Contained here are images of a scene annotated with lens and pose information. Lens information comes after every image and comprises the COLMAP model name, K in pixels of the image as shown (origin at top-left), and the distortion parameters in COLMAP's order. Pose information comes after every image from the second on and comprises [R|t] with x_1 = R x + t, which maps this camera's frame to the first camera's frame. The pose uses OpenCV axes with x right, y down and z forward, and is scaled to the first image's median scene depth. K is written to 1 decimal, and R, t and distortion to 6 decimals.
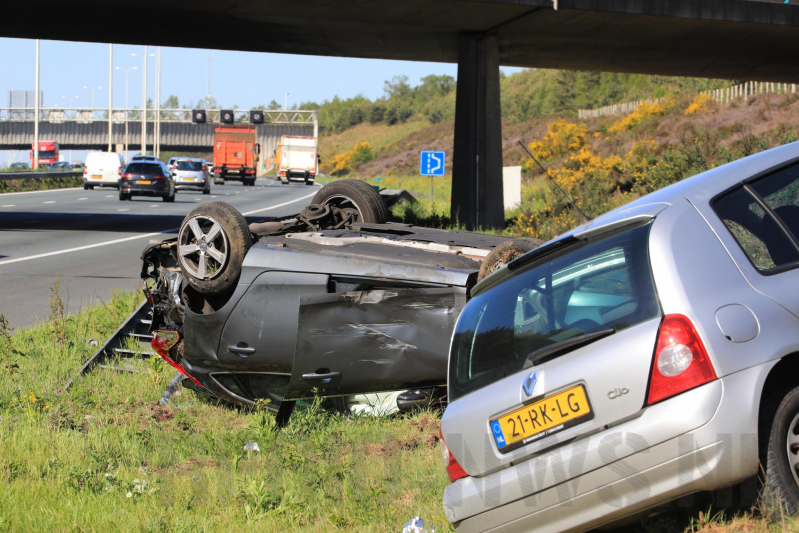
lens RADIAL K [[3948.6, 0, 399.5], [0, 3948.6, 266.5], [0, 0, 1]] dist [-0.163984, -0.920330]
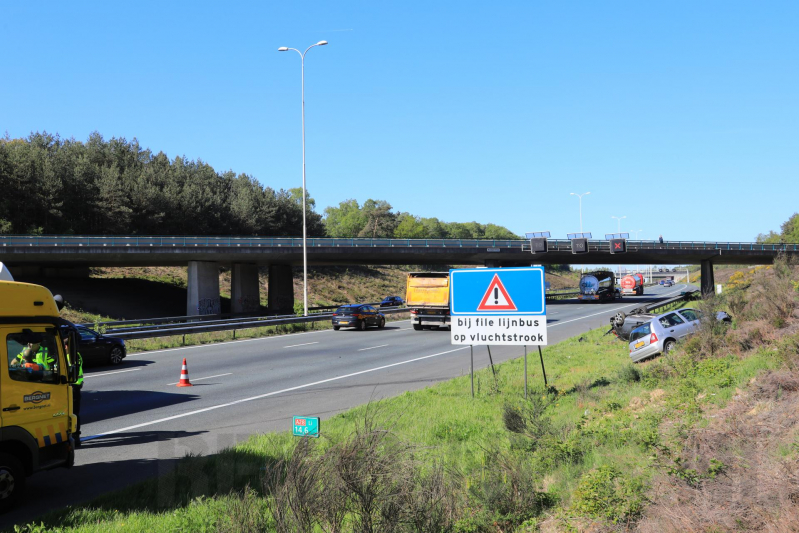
lens RADIAL K [[870.2, 0, 399.5], [0, 870.2, 266.5], [0, 0, 1]] dist [-0.016590, -0.013795]
pose [[0.939174, -0.042962, -0.340745, 0.112522], [0.027960, 0.998416, -0.048819, -0.031118], [0.342302, 0.036322, 0.938888, -0.546688]]
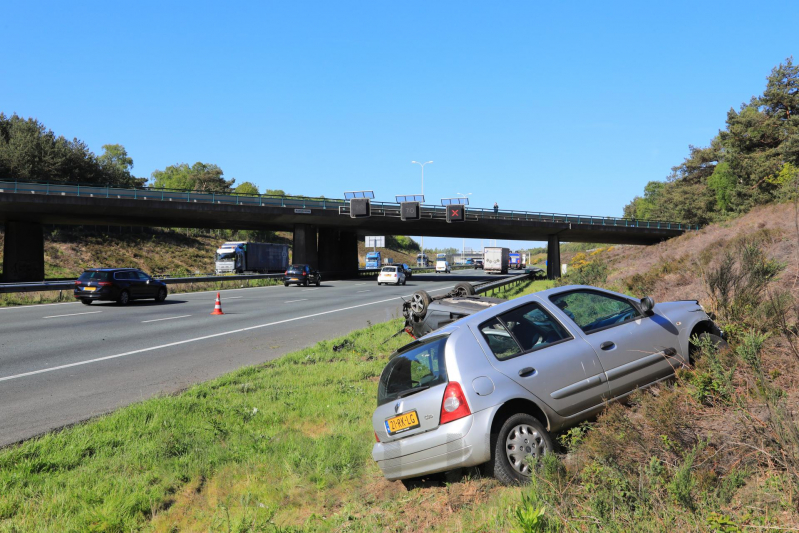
lens RADIAL K [[813.5, 0, 399.5], [0, 813.5, 266.5], [0, 0, 1]] dist [0.010298, 0.004401]
pose [[0.982869, -0.010058, -0.184032, 0.068336], [0.006342, 0.999764, -0.020771, -0.023054], [0.184197, 0.019248, 0.982701, 0.309744]]
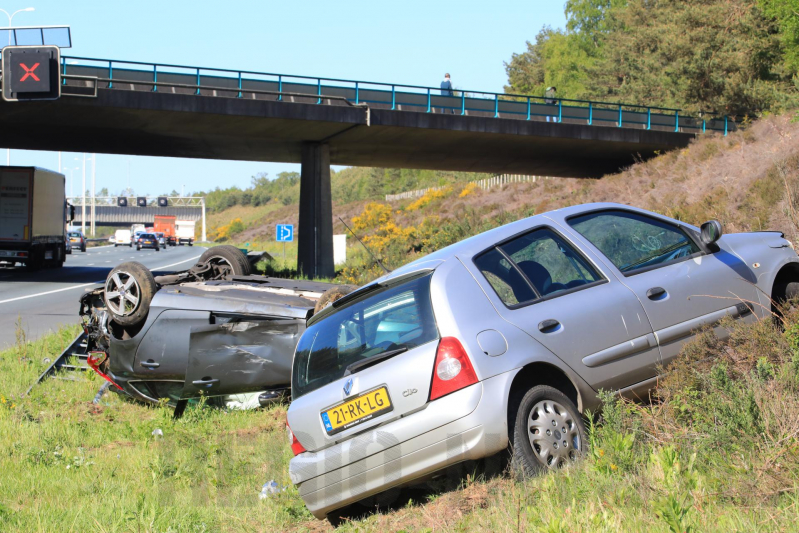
lens RADIAL K [[2734.1, 0, 399.5], [0, 2734.1, 266.5], [0, 0, 1]] dist [-0.032890, 0.344103]
pose [[0.998703, -0.009732, 0.049977, 0.001287], [0.010414, 0.999856, -0.013401, -0.000257], [-0.049840, 0.013904, 0.998660, 0.002836]]
